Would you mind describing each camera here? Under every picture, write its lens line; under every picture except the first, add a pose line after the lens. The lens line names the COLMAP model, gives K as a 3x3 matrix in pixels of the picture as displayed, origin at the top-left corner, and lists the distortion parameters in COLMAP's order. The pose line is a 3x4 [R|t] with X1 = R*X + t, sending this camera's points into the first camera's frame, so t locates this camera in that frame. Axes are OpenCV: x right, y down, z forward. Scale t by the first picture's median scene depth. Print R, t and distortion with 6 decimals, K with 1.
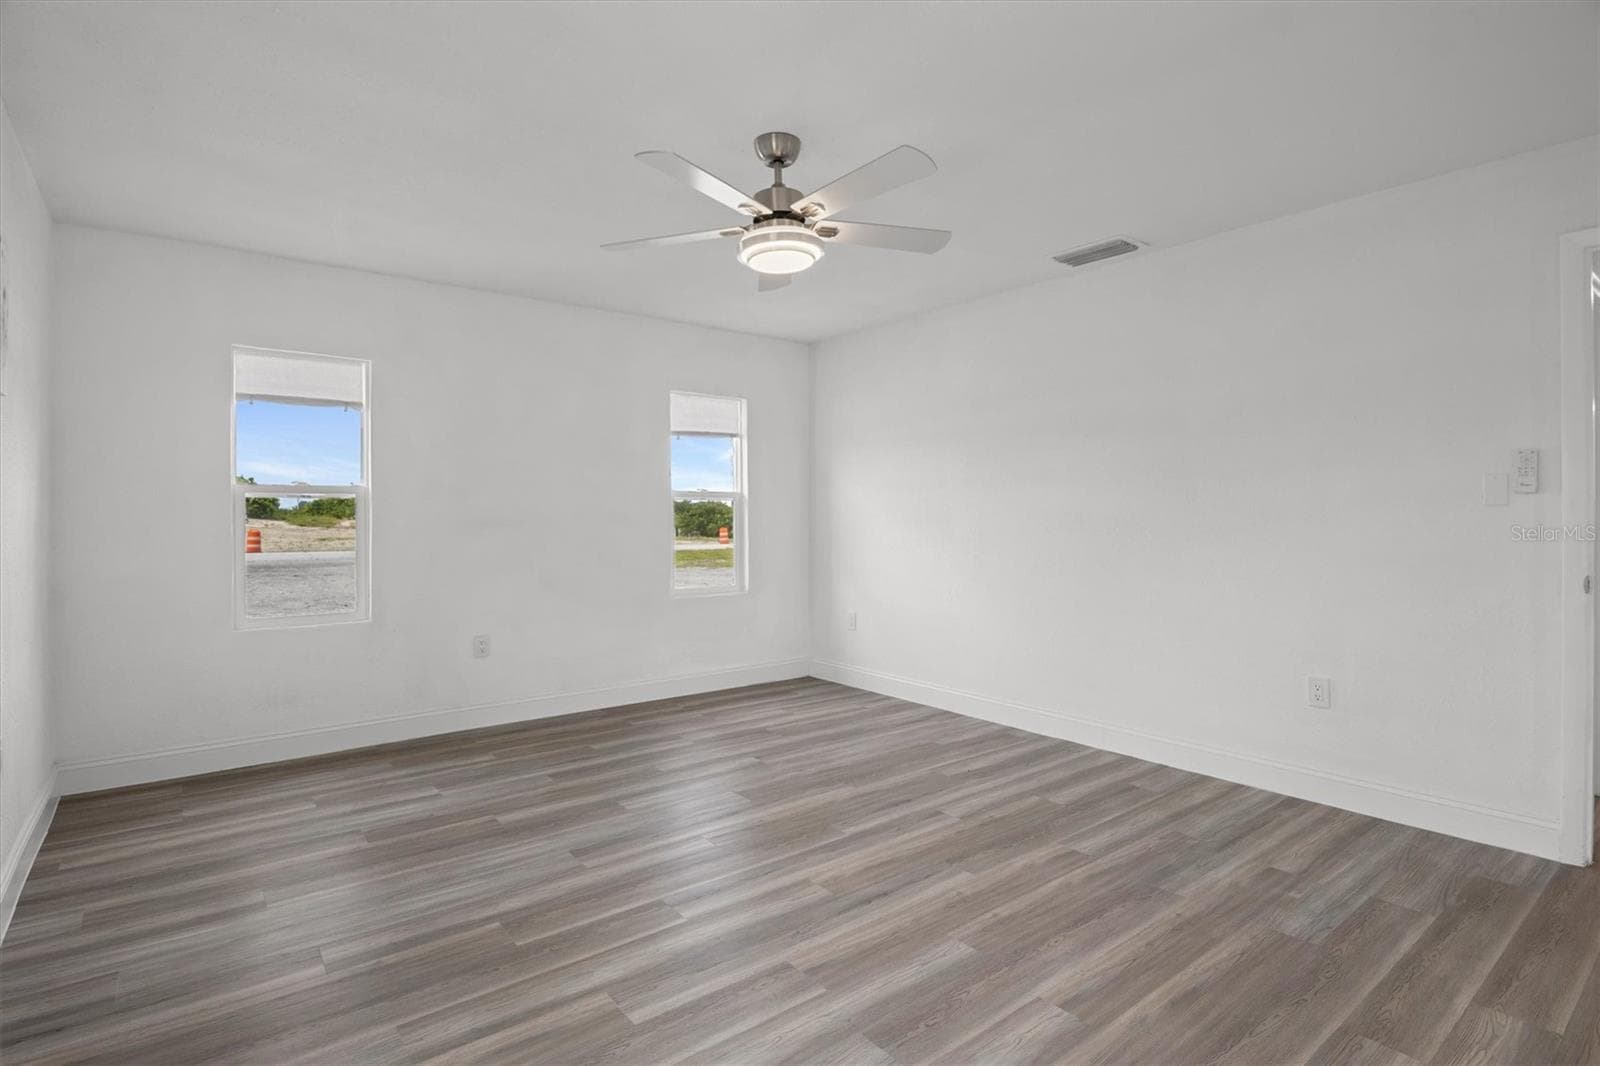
lens RADIAL K [[794.9, 0, 803.4], [0, 794.9, 513.7], [0, 0, 1]] dist [-0.016373, -0.001916]
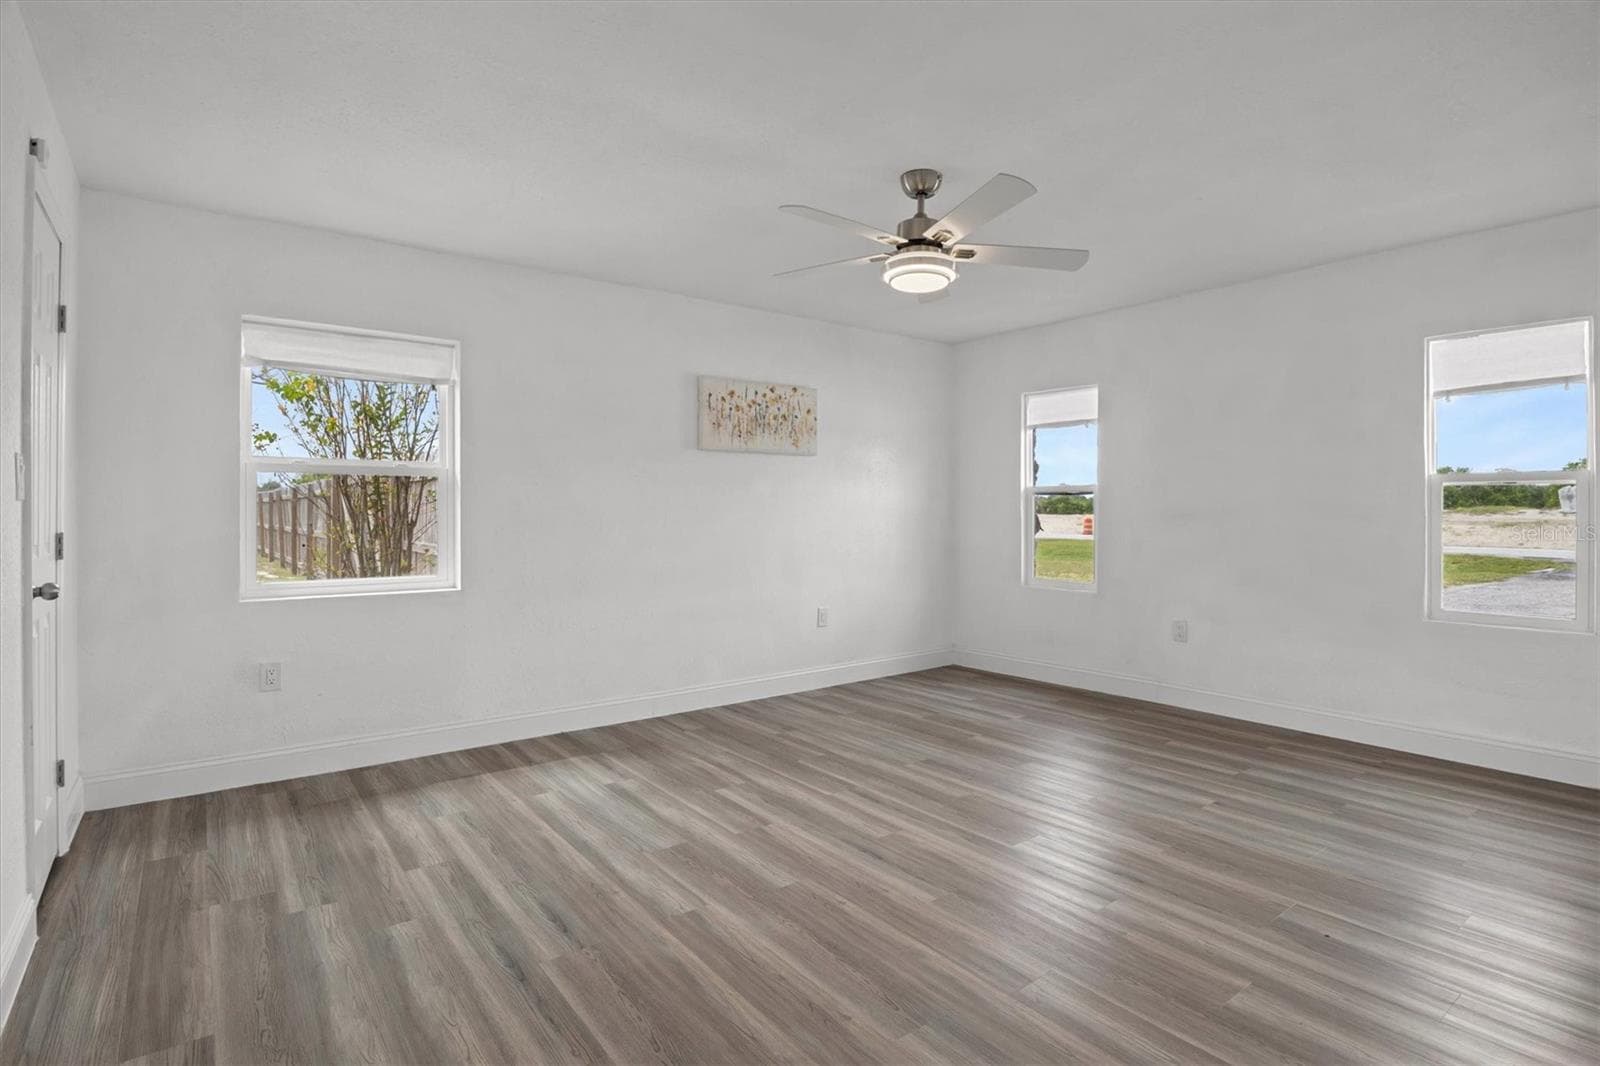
lens RADIAL K [[794.9, 0, 803.4], [0, 794.9, 513.7], [0, 0, 1]] dist [-0.016373, -0.001916]
pose [[-0.007924, 0.009269, -0.999926, 1.100982], [0.004014, 0.999949, 0.009237, -0.002119], [0.999961, -0.003941, -0.007961, 0.841166]]
